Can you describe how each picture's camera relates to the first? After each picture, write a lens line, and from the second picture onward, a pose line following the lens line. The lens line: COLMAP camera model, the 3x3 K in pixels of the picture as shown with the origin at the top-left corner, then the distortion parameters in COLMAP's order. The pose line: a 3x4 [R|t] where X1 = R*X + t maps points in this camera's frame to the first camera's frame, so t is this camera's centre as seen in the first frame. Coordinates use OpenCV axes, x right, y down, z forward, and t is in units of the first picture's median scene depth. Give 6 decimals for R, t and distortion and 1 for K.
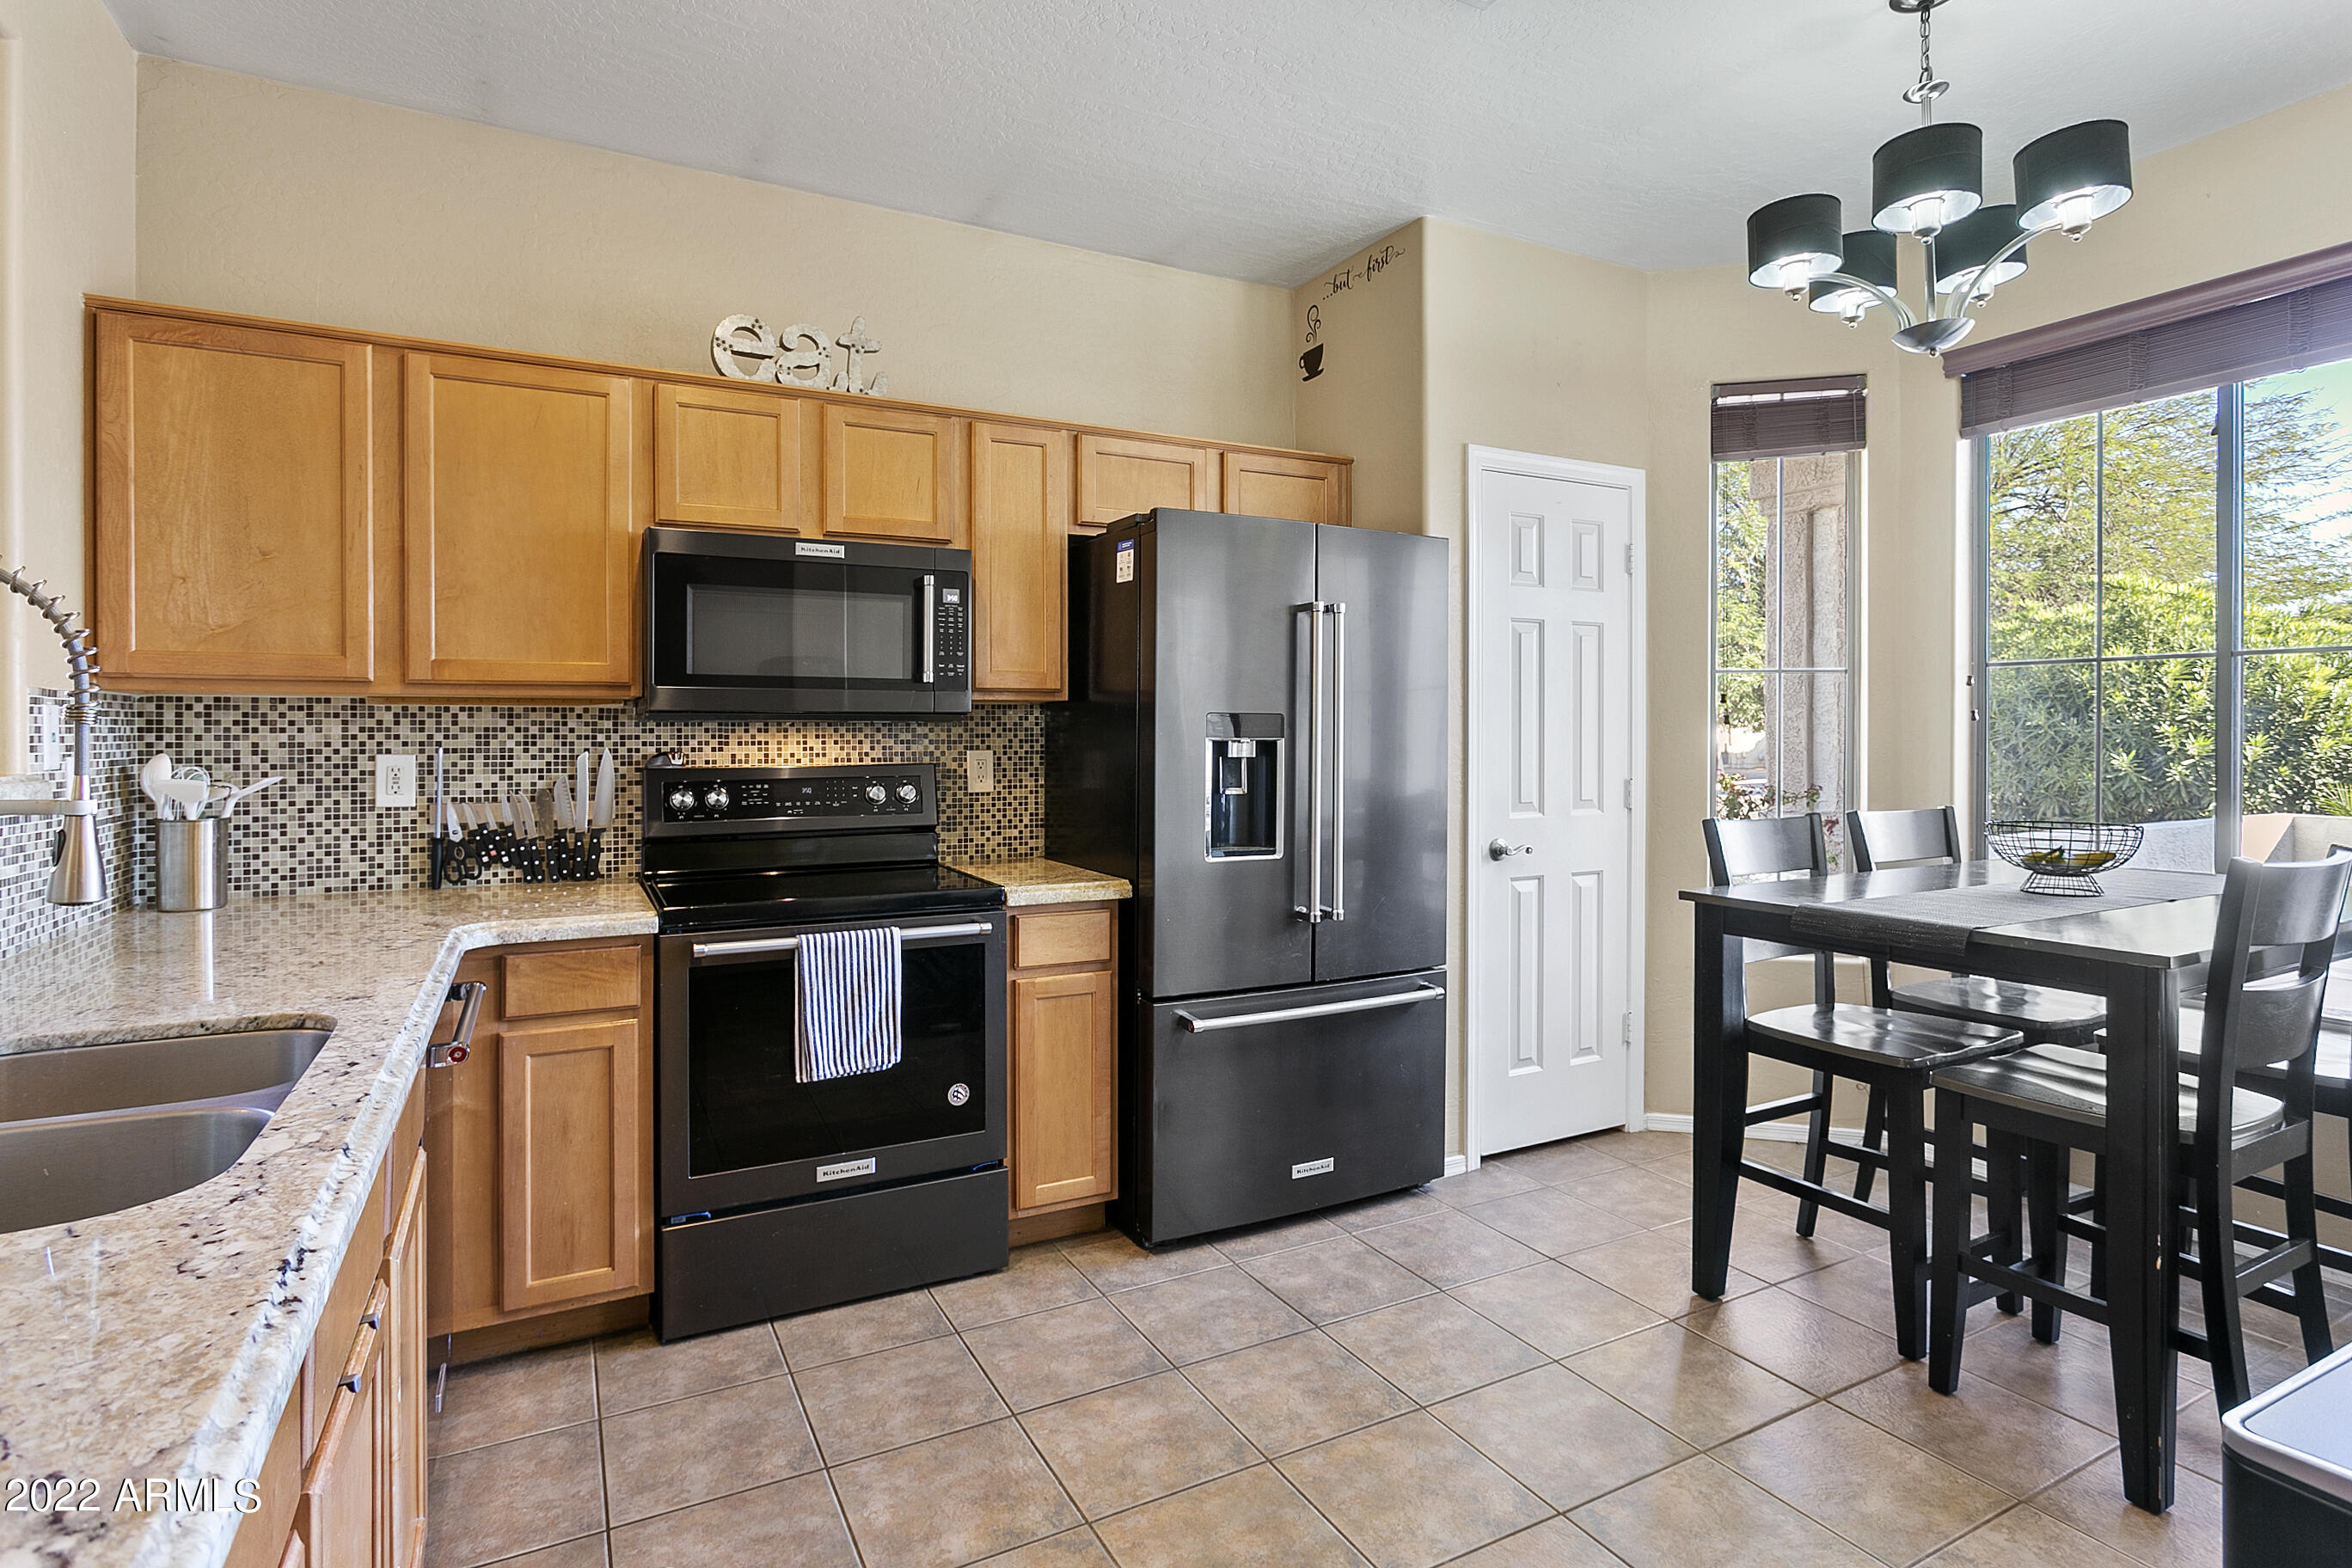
lens RADIAL K [[1167.9, 0, 1161.8], [0, 1167.9, 739.4], [0, 0, 1]] dist [-0.010314, 0.008856]
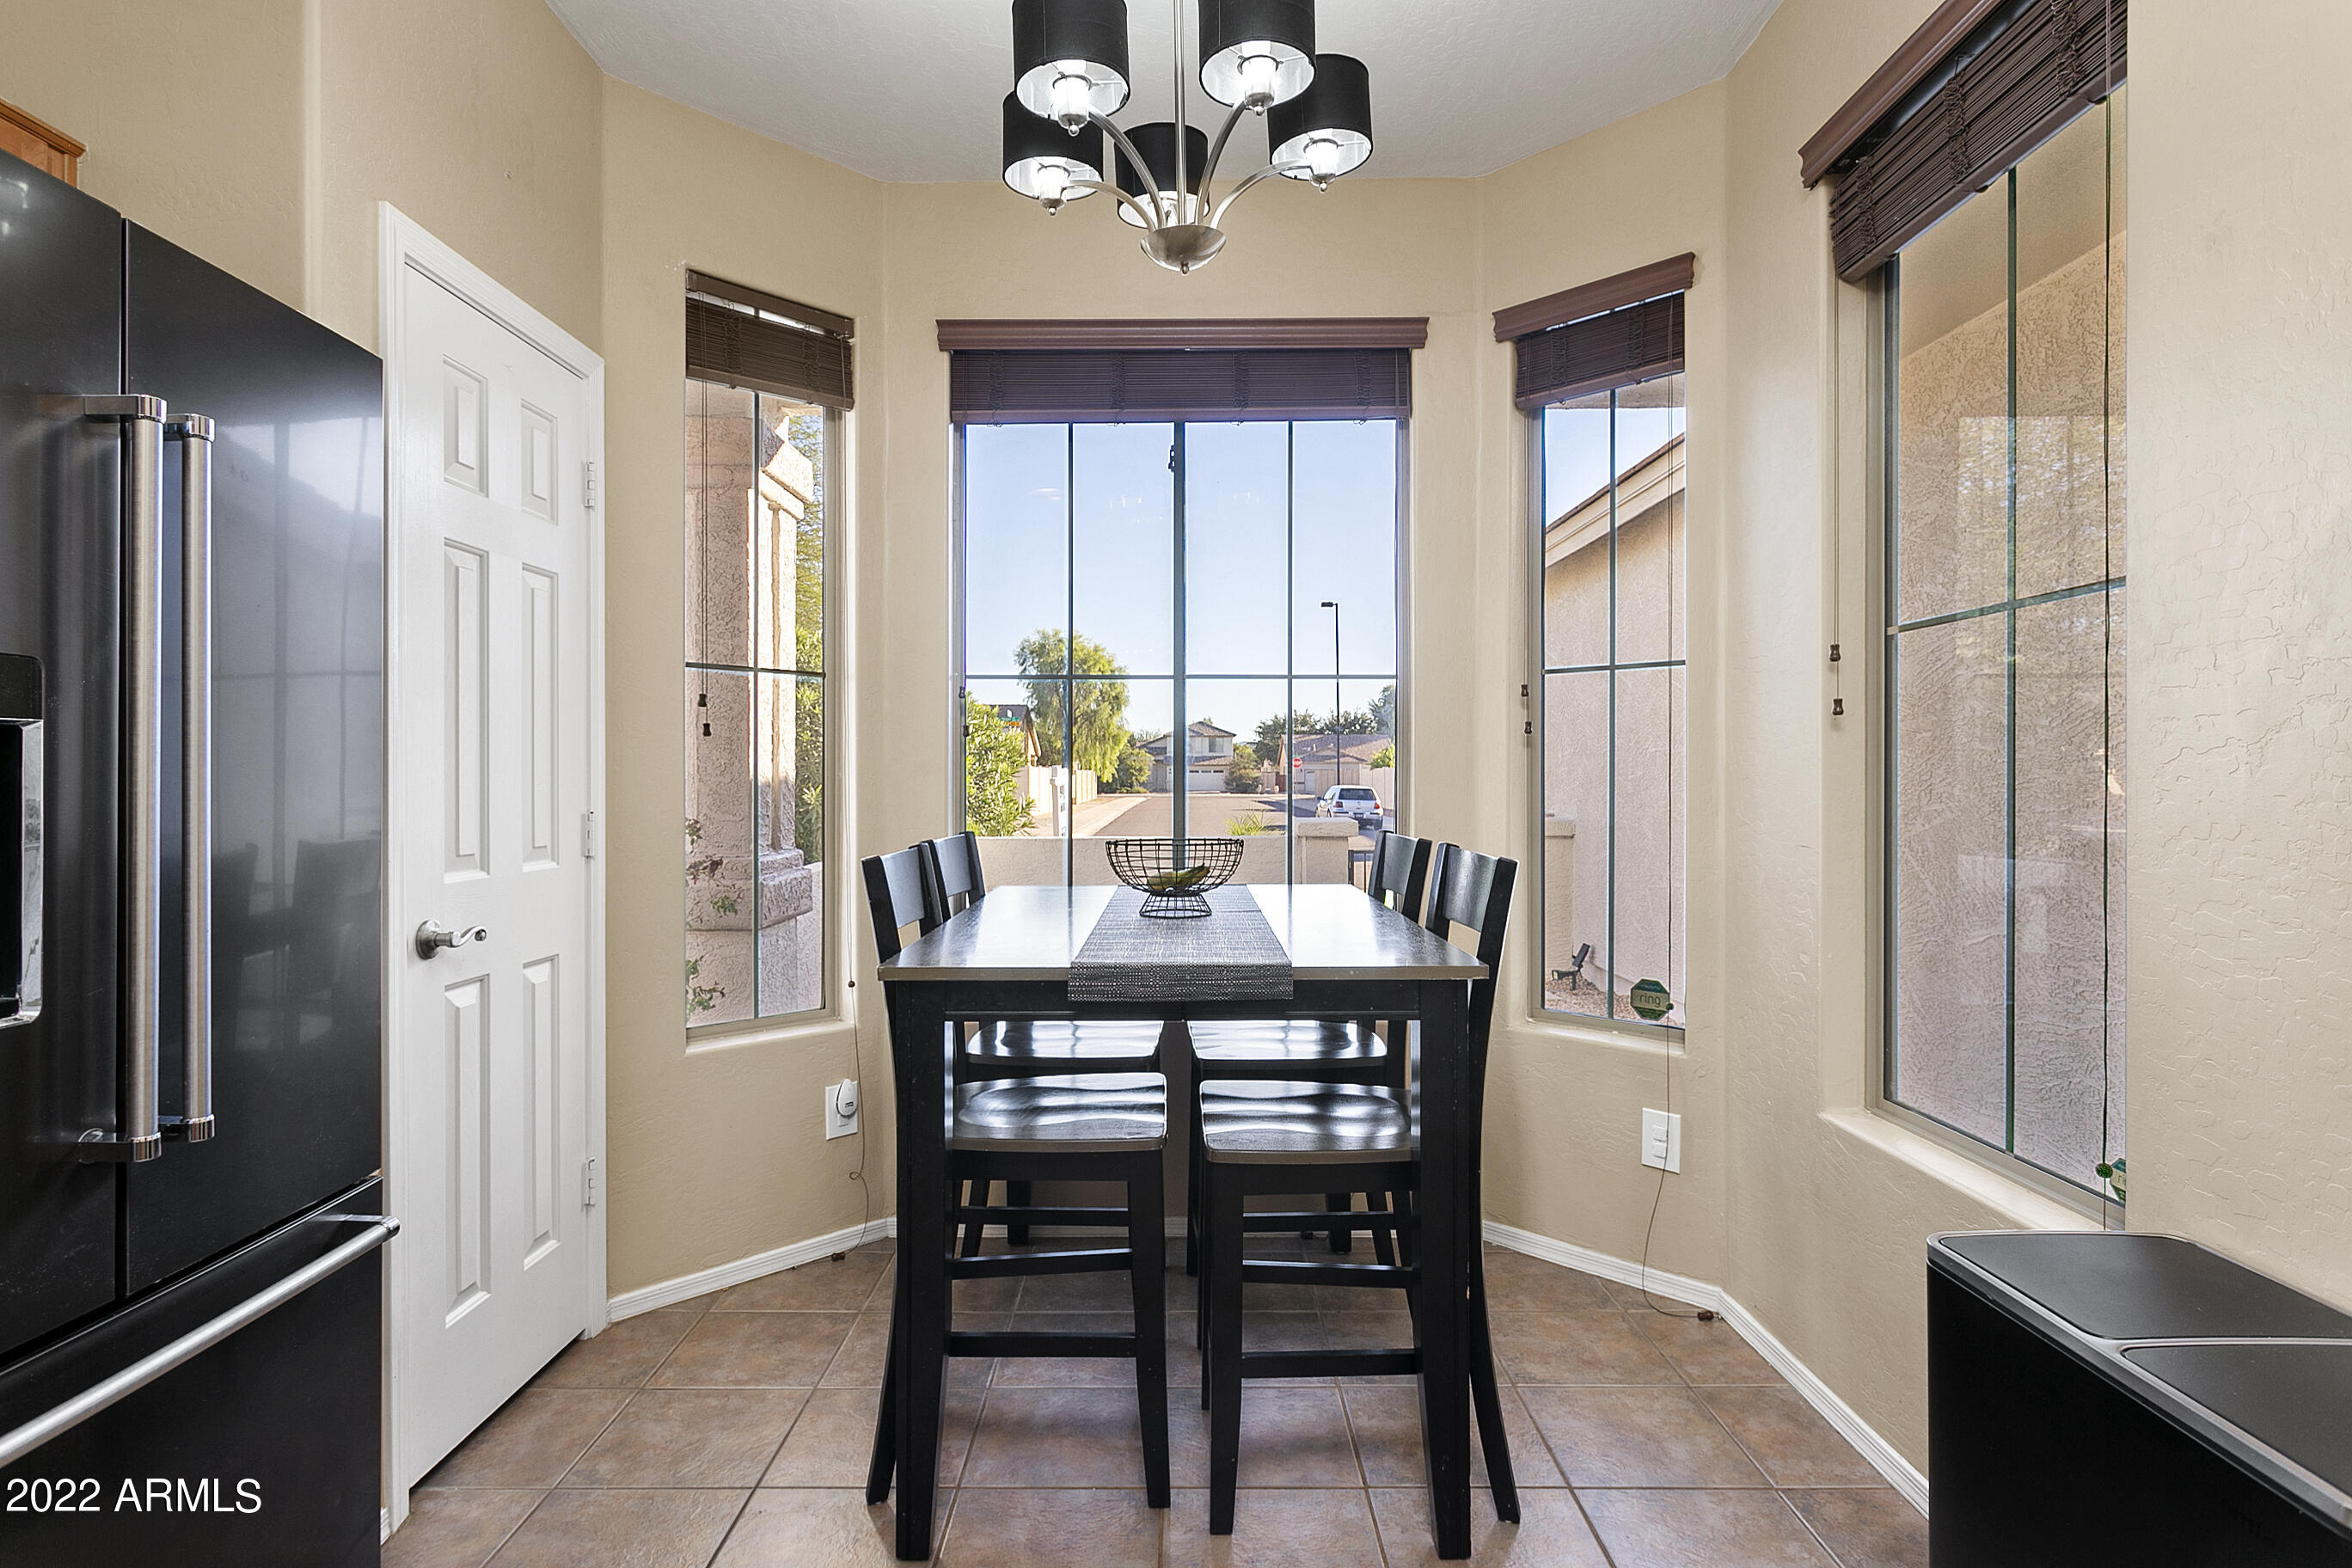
lens RADIAL K [[1241.5, 0, 1170.8], [0, 1241.5, 789.5], [0, 0, 1]] dist [0.000567, 0.000390]
pose [[0.472126, -0.006371, 0.881508, -0.094342], [0.003684, 0.999979, 0.005254, 0.023907], [-0.881523, 0.000767, 0.472140, 0.490097]]
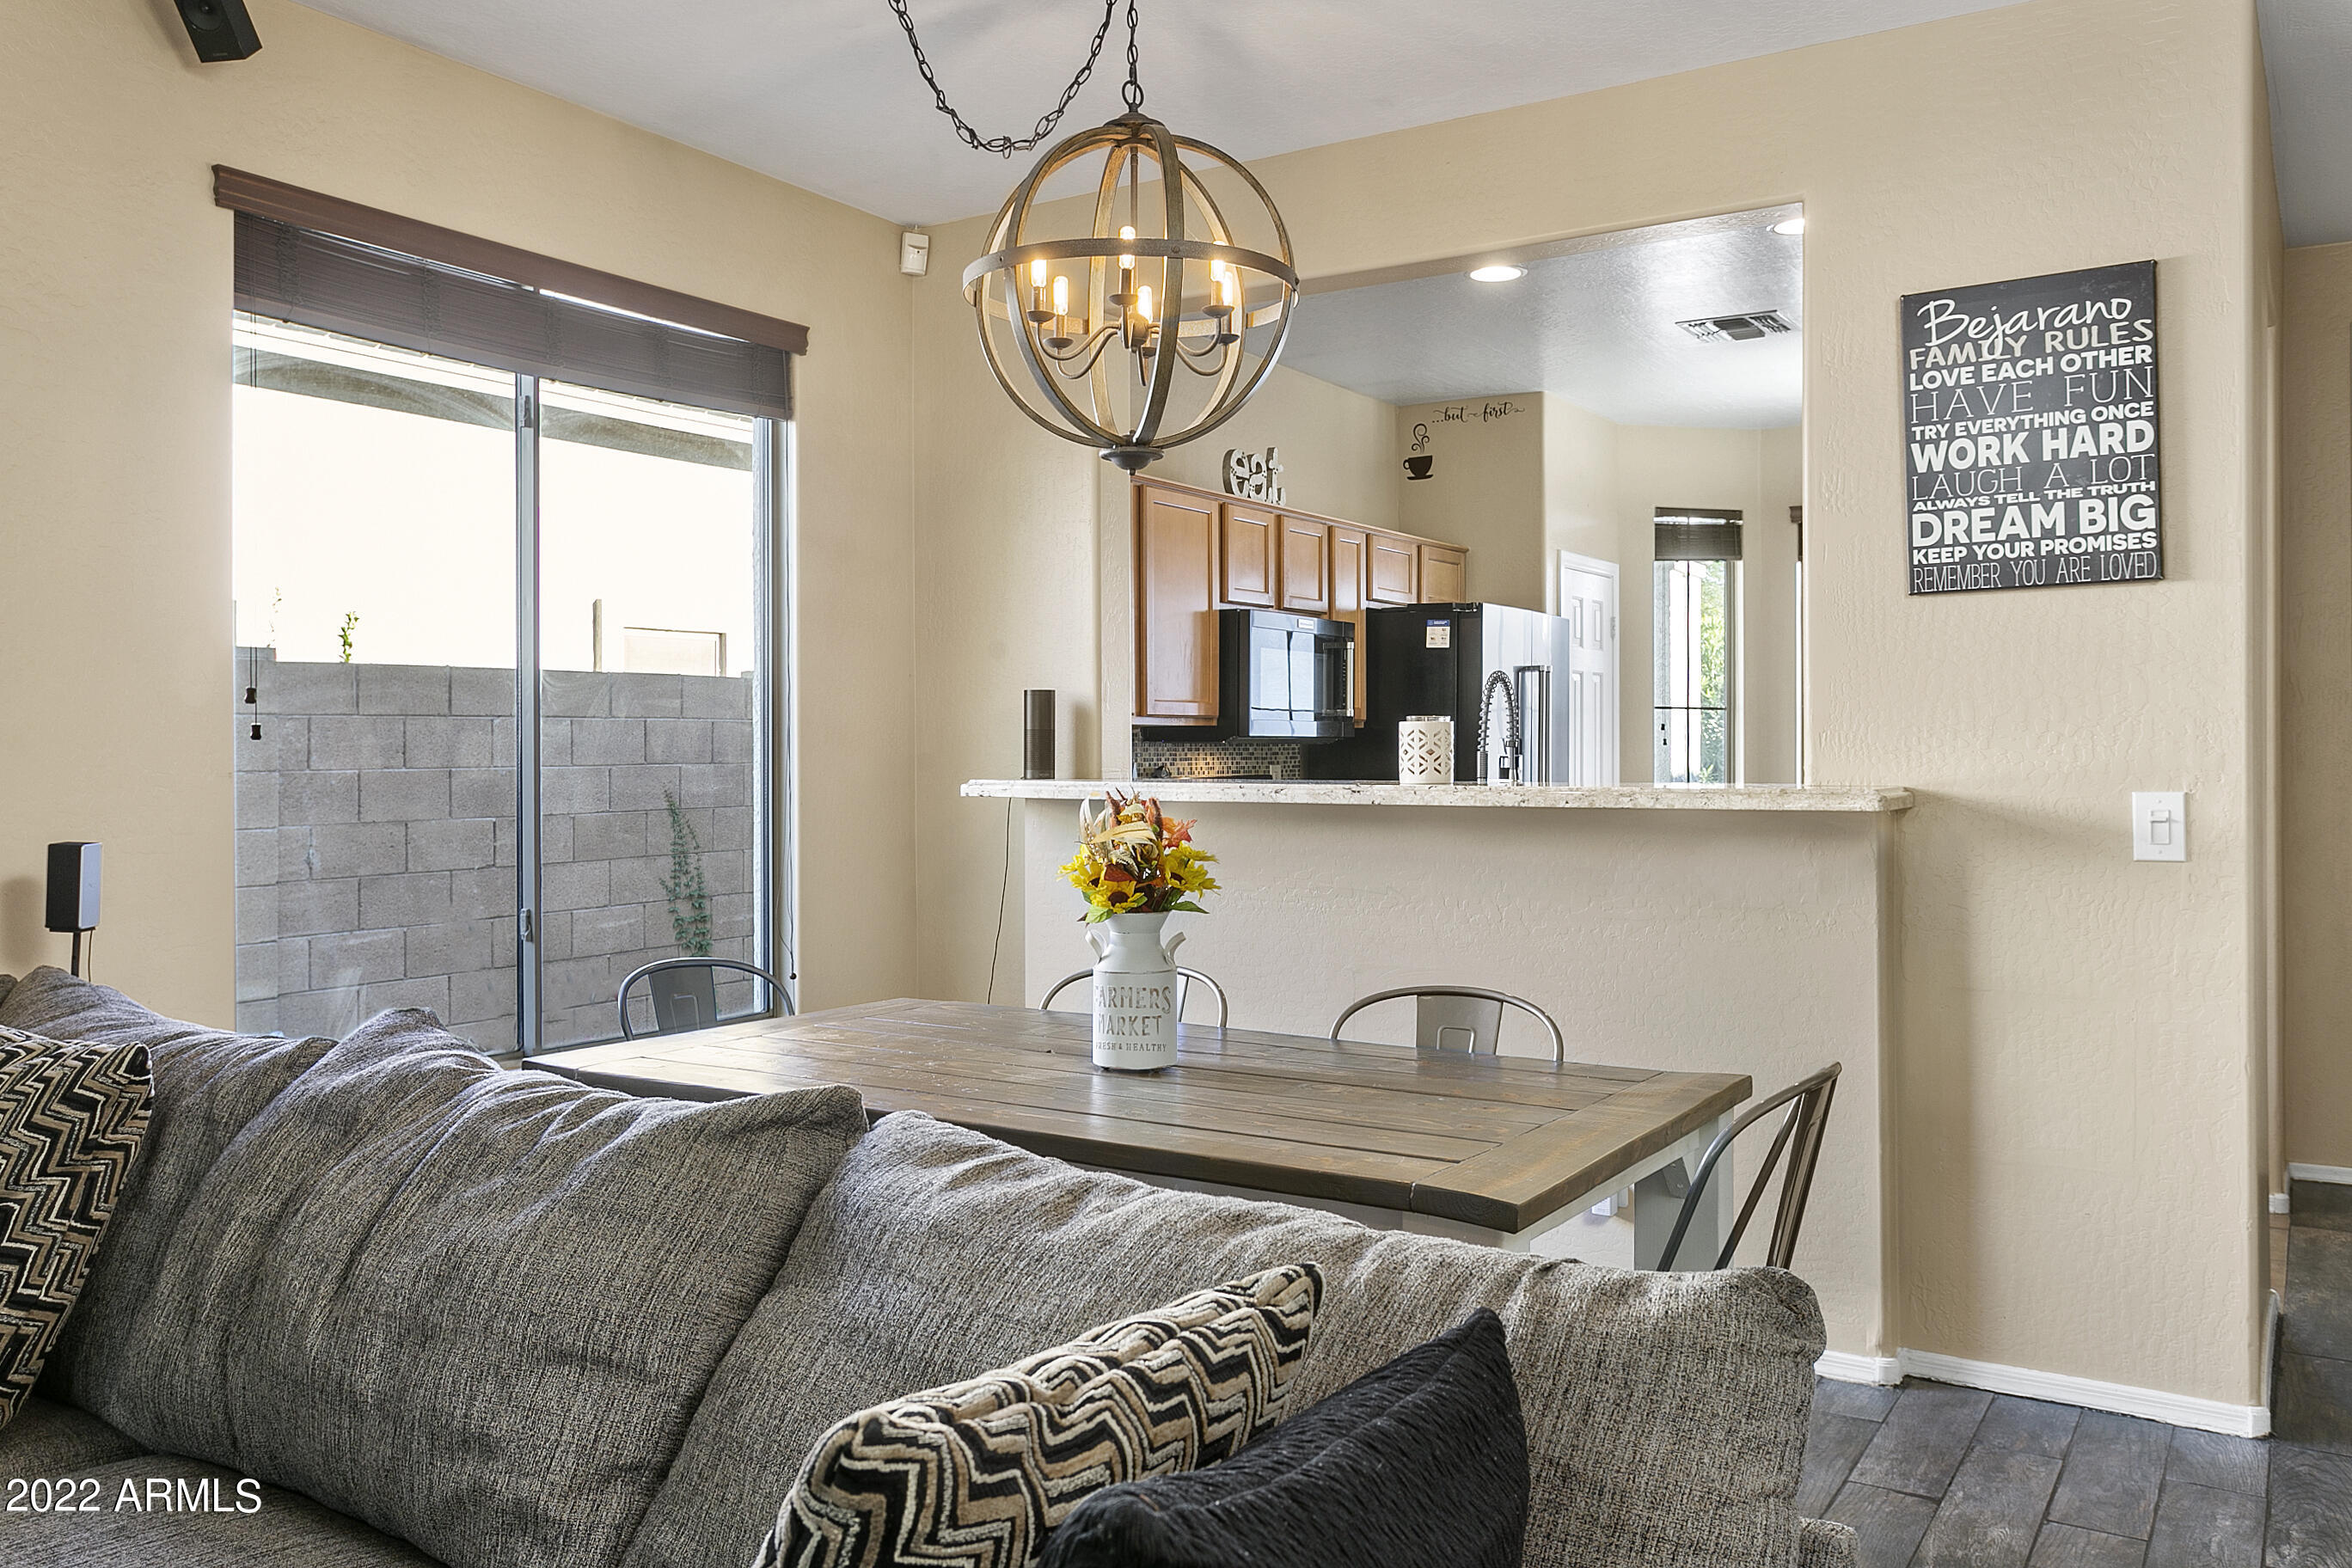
lens RADIAL K [[1818.6, 0, 1180.1], [0, 1818.6, 778.4], [0, 0, 1]] dist [0.032959, -0.000900]
pose [[0.862006, -0.010656, 0.506786, -1.557212], [0.008238, 0.999941, 0.007013, 0.009707], [-0.506831, -0.001871, 0.862044, -0.845643]]
